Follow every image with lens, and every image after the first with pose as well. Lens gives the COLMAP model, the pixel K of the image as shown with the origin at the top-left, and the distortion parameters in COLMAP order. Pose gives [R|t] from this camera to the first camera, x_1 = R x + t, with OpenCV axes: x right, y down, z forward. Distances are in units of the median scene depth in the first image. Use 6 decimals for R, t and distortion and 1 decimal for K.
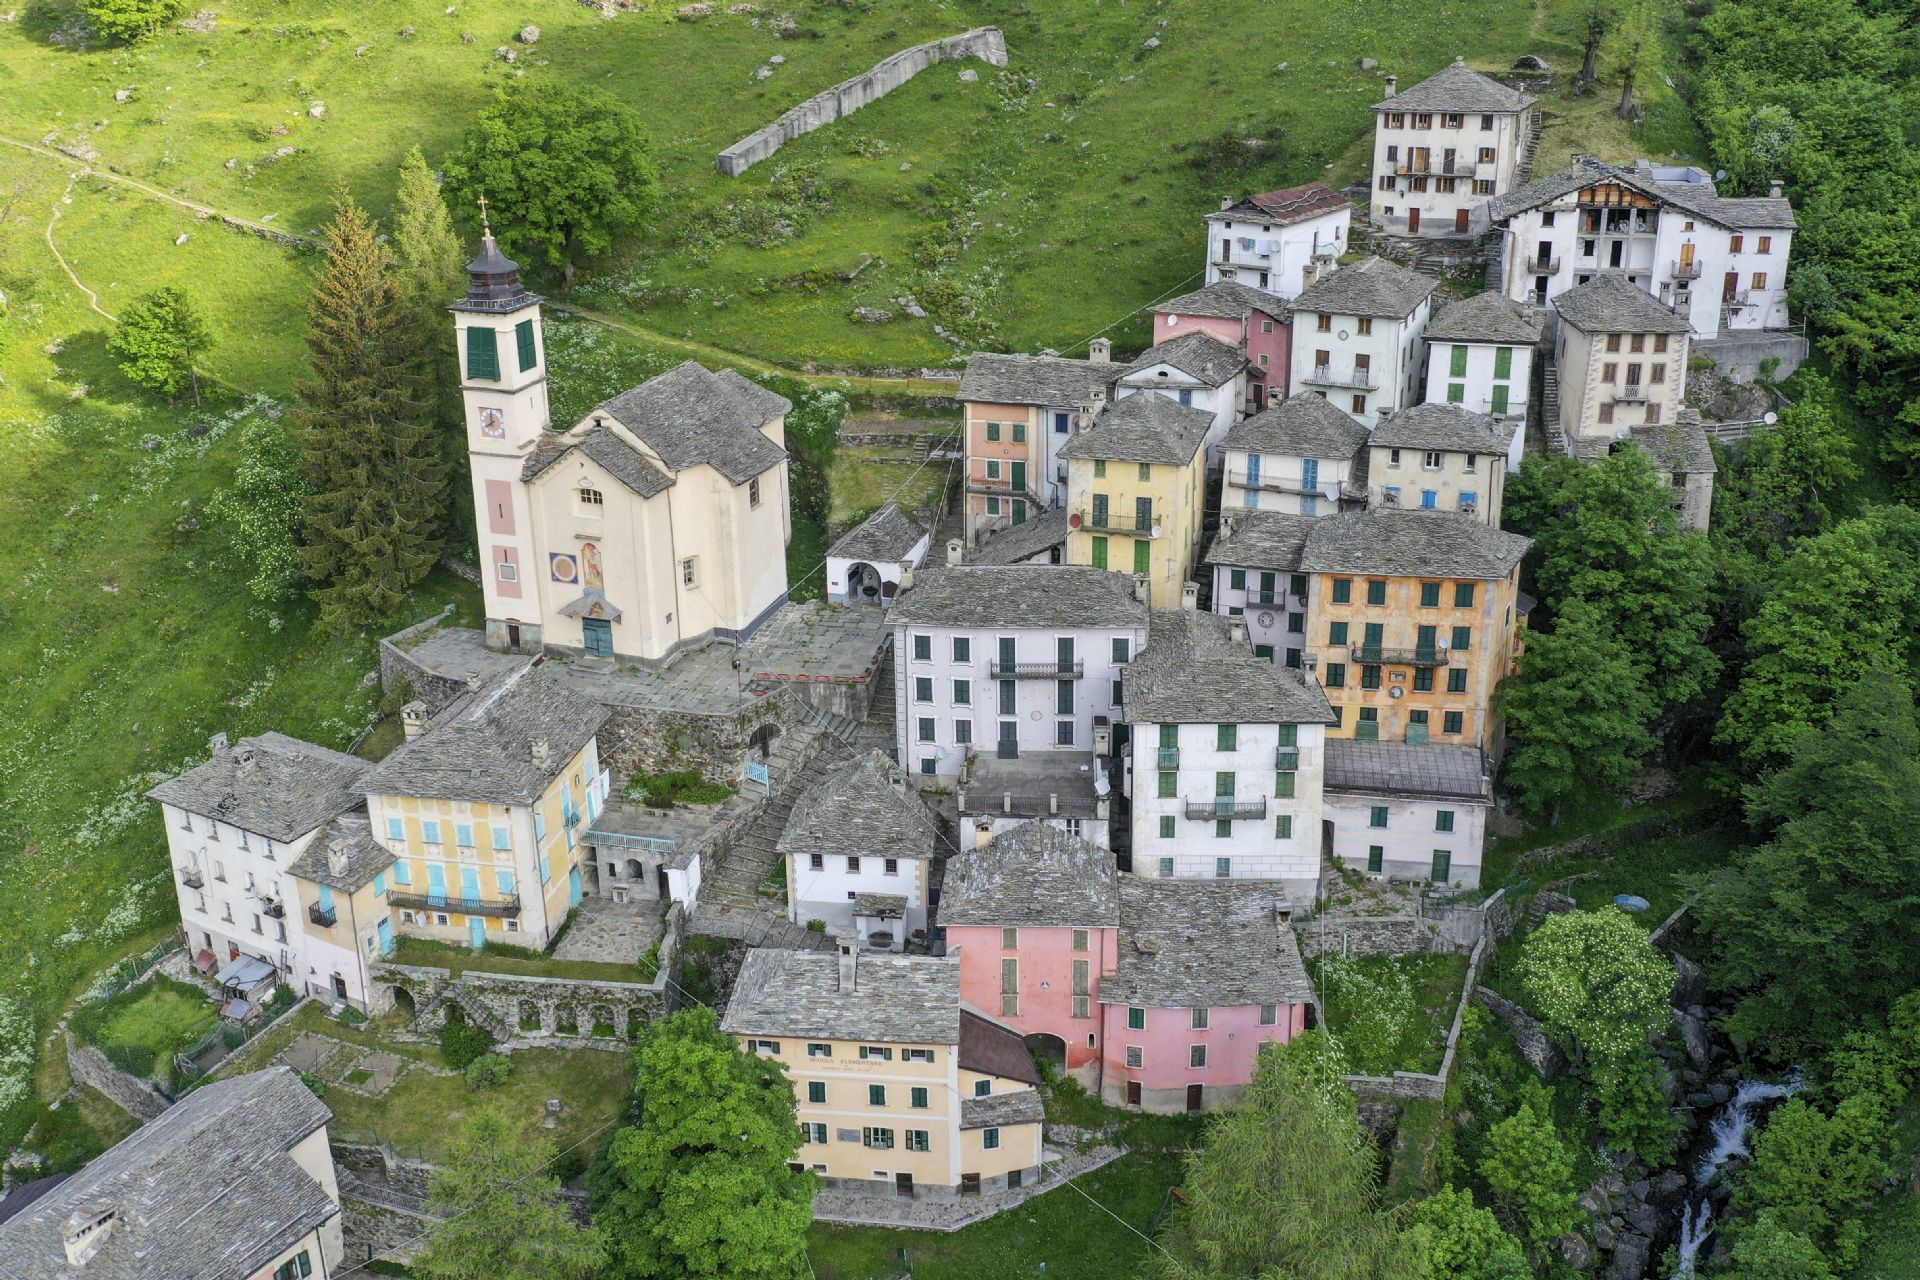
lens RADIAL K [[1695.7, 0, 952.7], [0, 1695.7, 566.8], [0, 0, 1]] dist [0.001511, 0.007062]
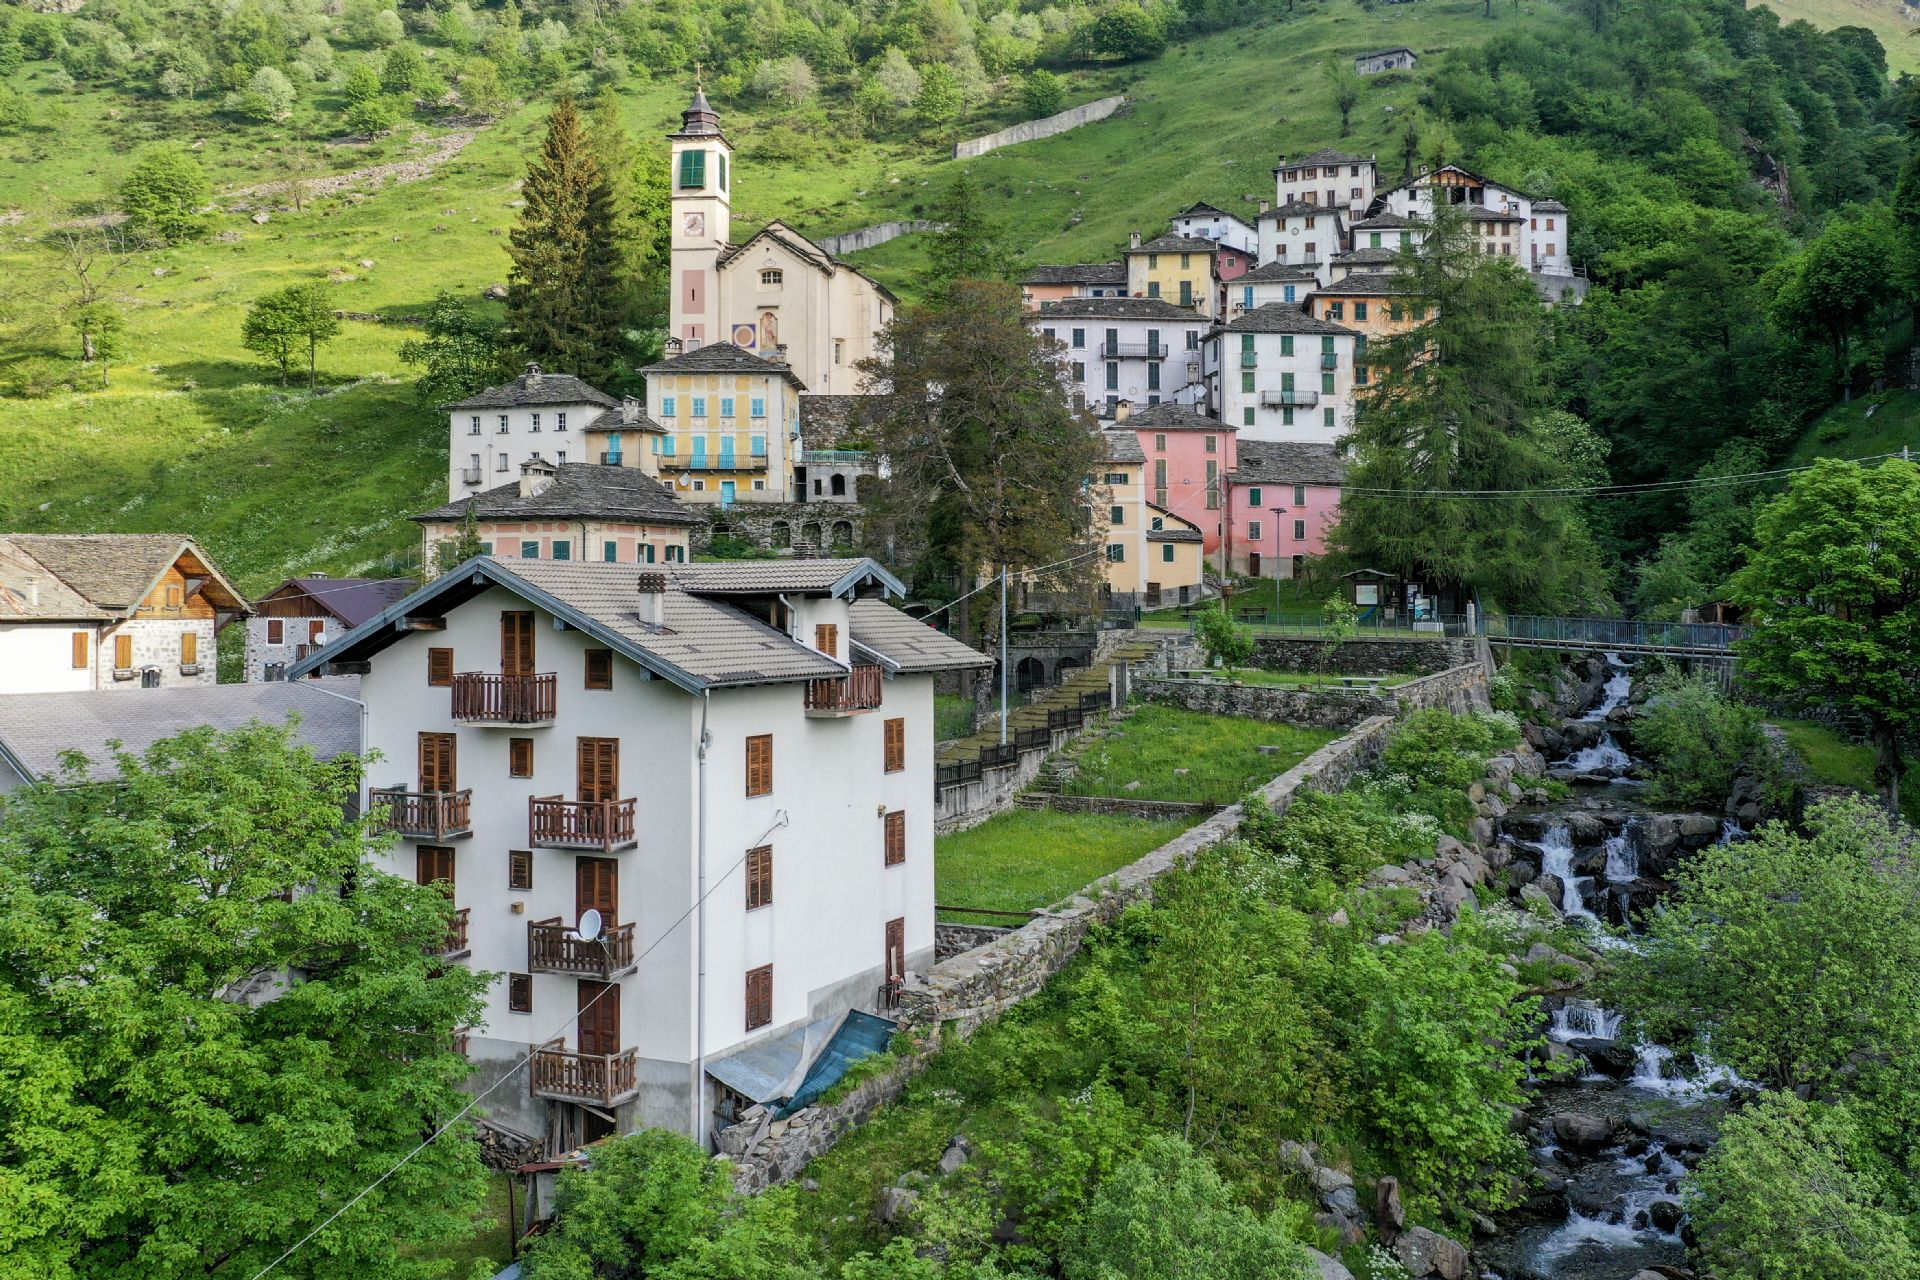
lens RADIAL K [[1694.5, 0, 1072.3], [0, 1694.5, 580.5], [0, 0, 1]] dist [-0.000902, 0.002005]
pose [[0.974361, 0.015014, 0.224488, -0.274409], [0.065982, 0.934830, -0.348911, 0.640482], [-0.215096, 0.354778, 0.909872, -0.150711]]
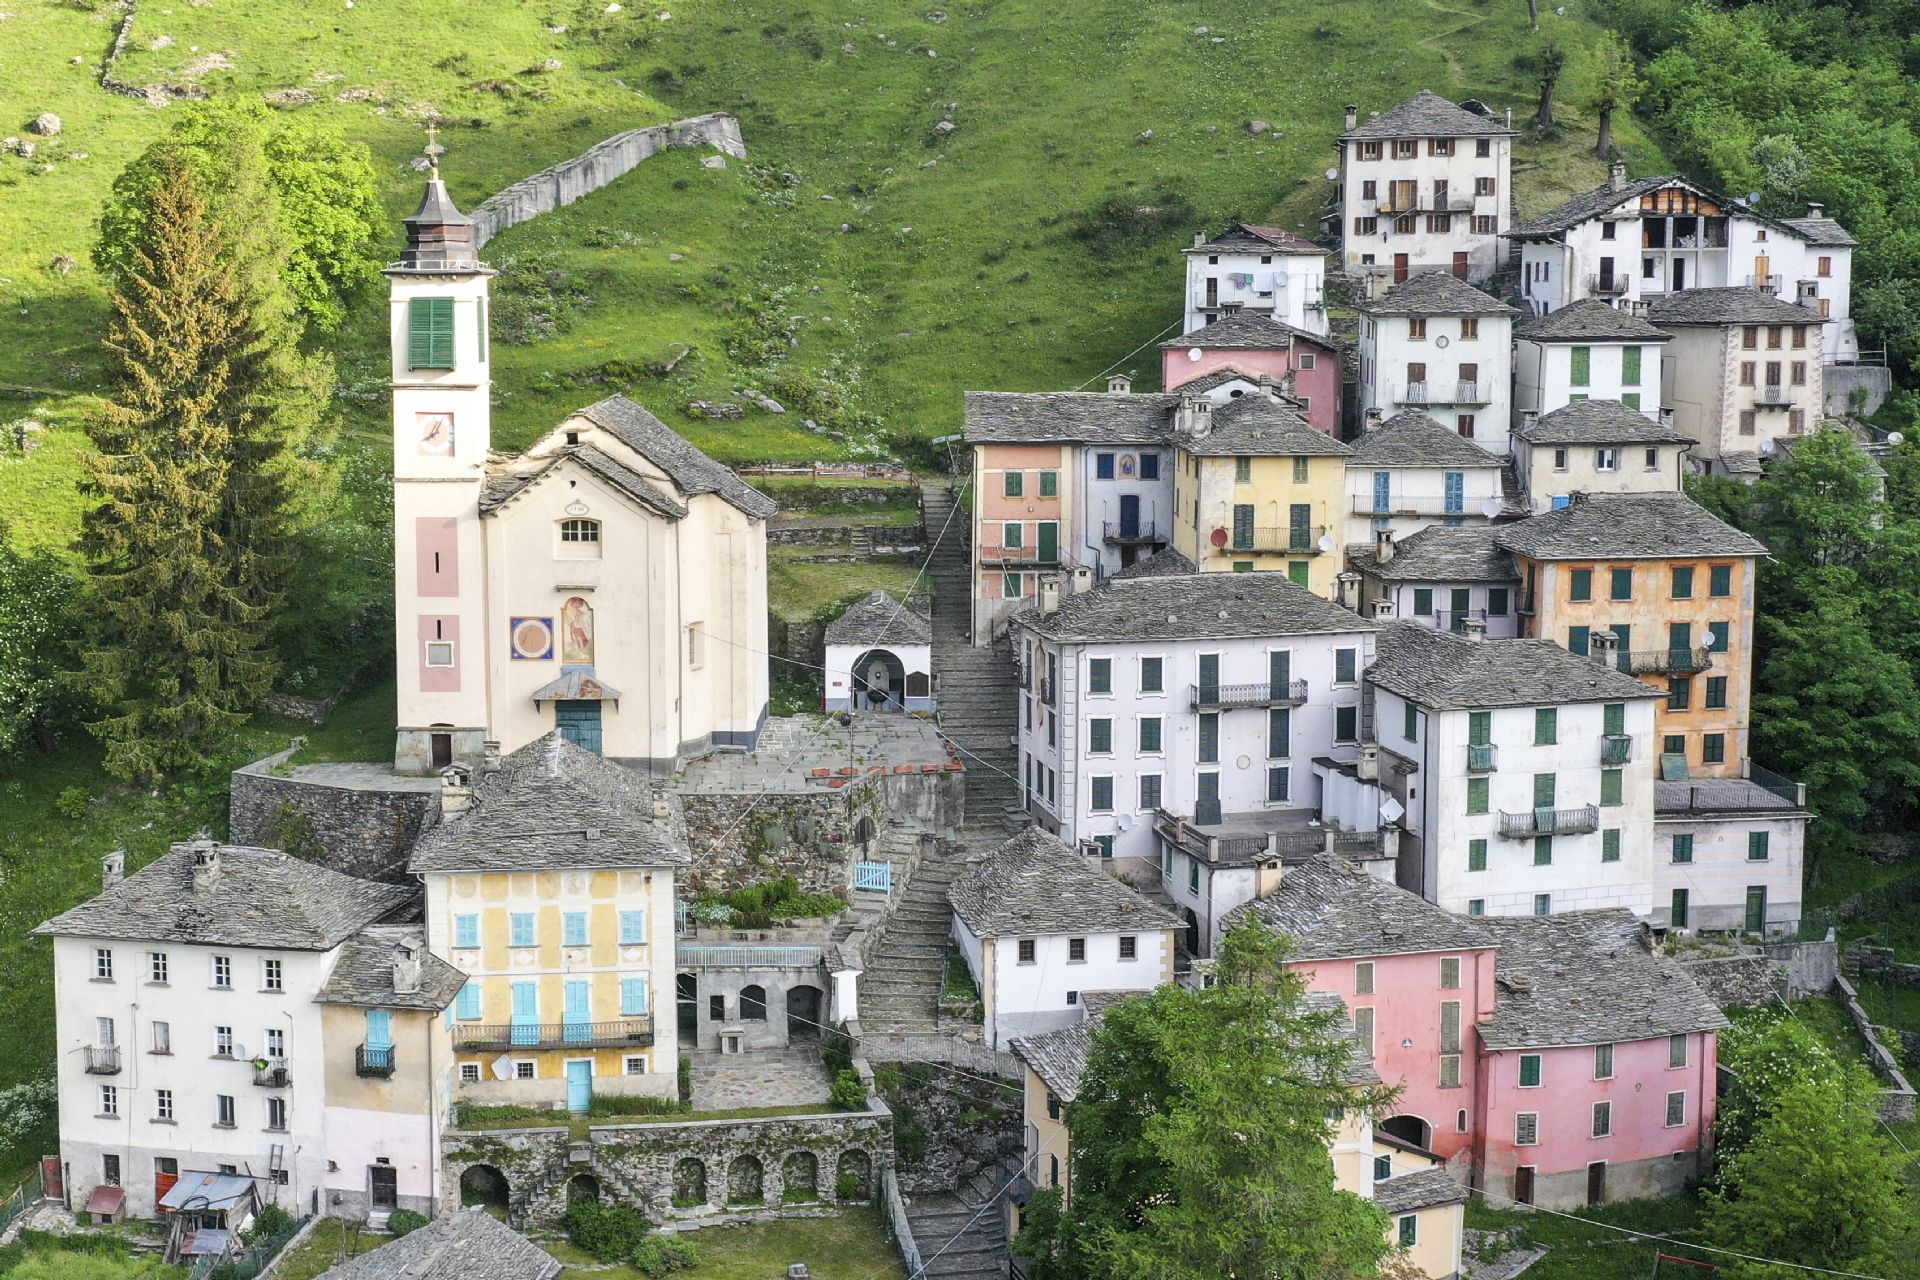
lens RADIAL K [[2443.8, 0, 826.5], [0, 2443.8, 577.2], [0, 0, 1]] dist [-0.010642, 0.034812]
pose [[0.959854, -0.023302, 0.279530, -0.399755], [0.086483, 0.972580, -0.215889, 0.209202], [-0.266835, 0.231397, 0.935551, 0.004795]]
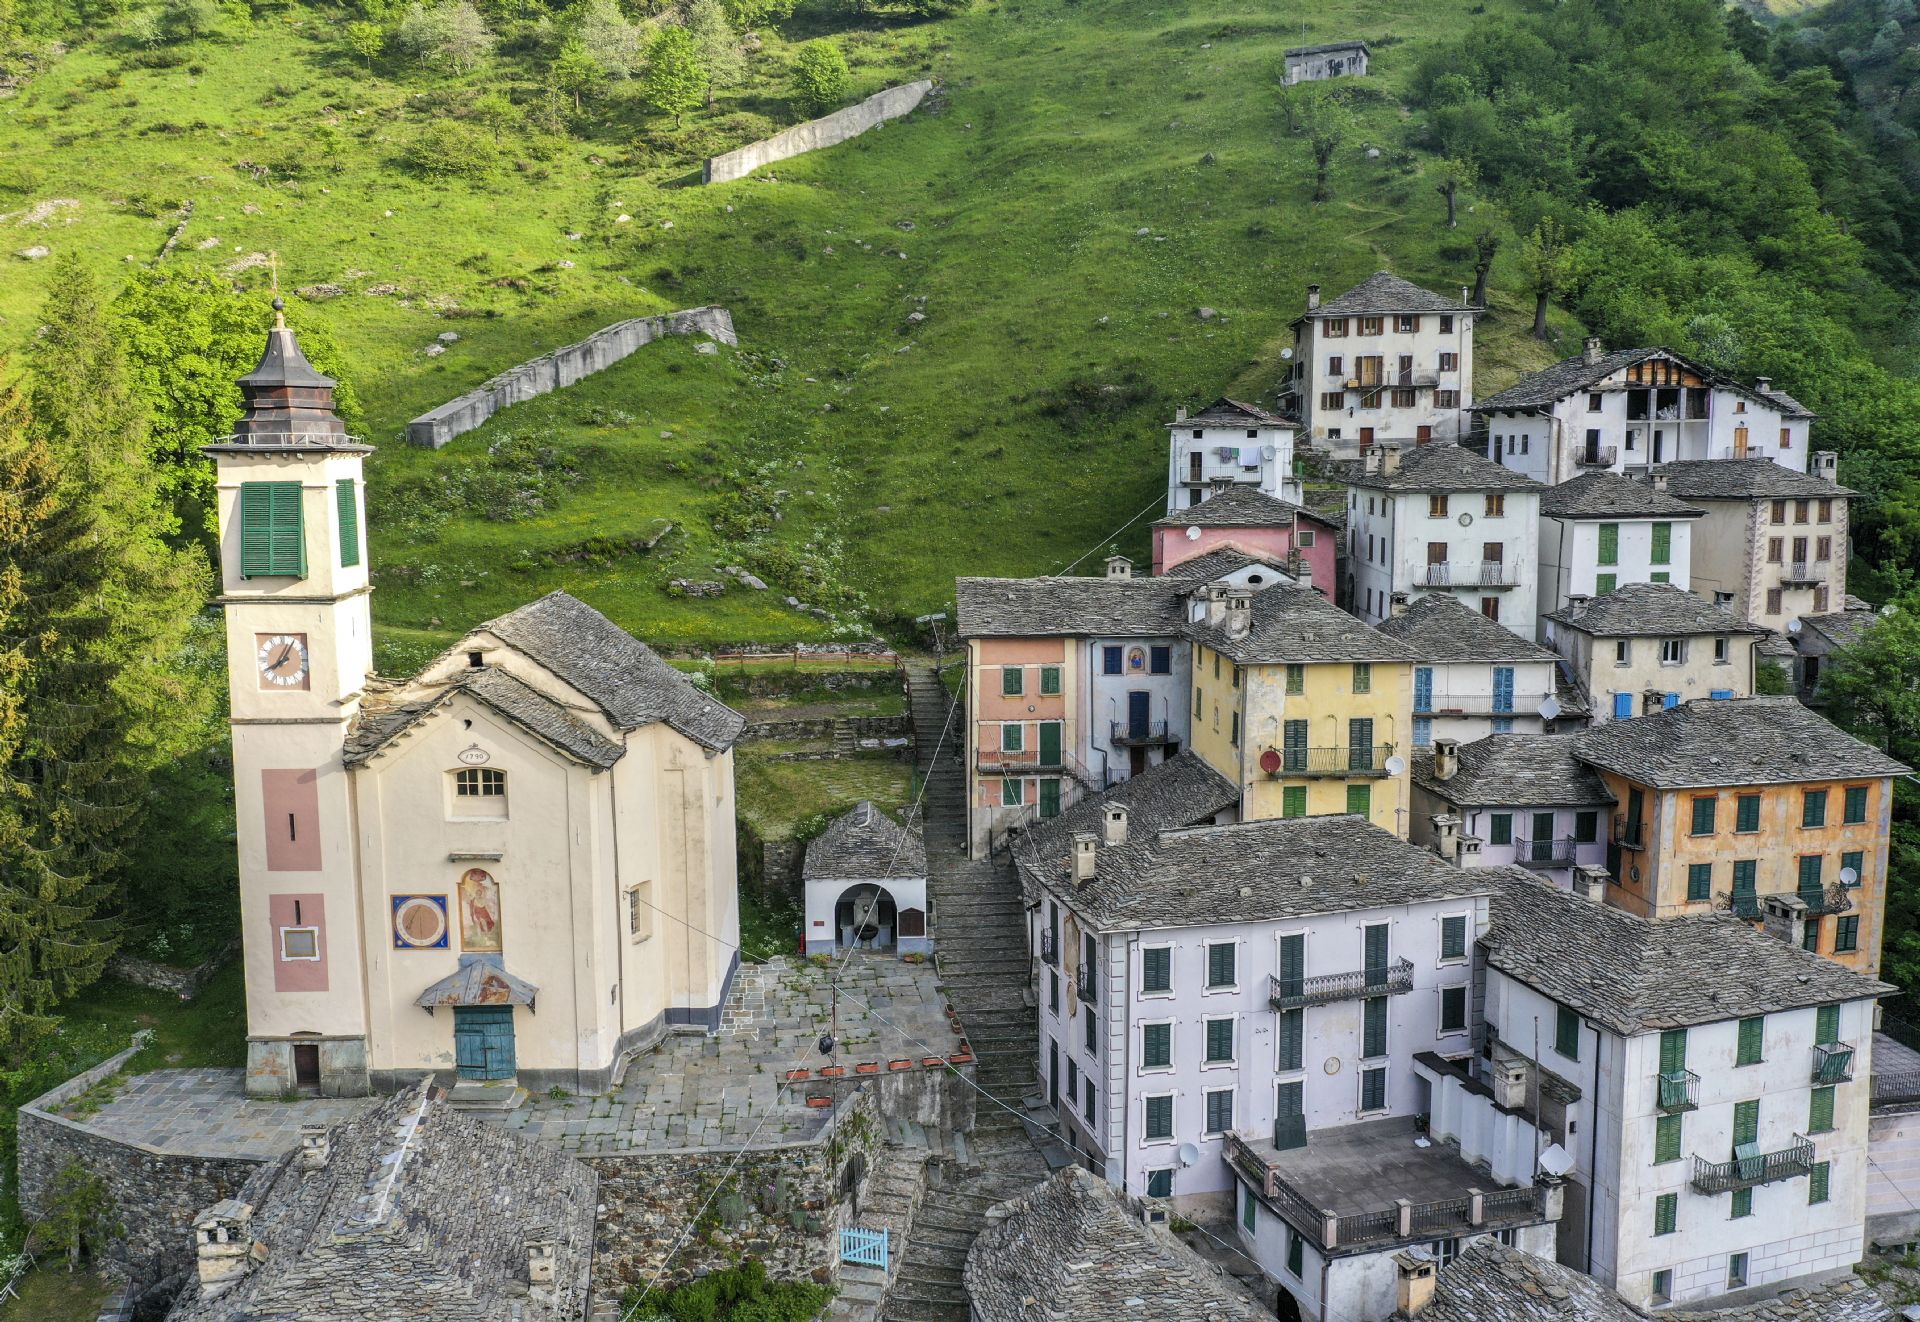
lens RADIAL K [[1563.3, 0, 941.9], [0, 1563.3, 654.7], [0, 0, 1]] dist [-0.002366, 0.005177]
pose [[0.936124, -0.038236, 0.349584, -0.246836], [0.115145, 0.972602, -0.201959, 0.038695], [-0.332284, 0.229312, 0.914879, 0.464755]]
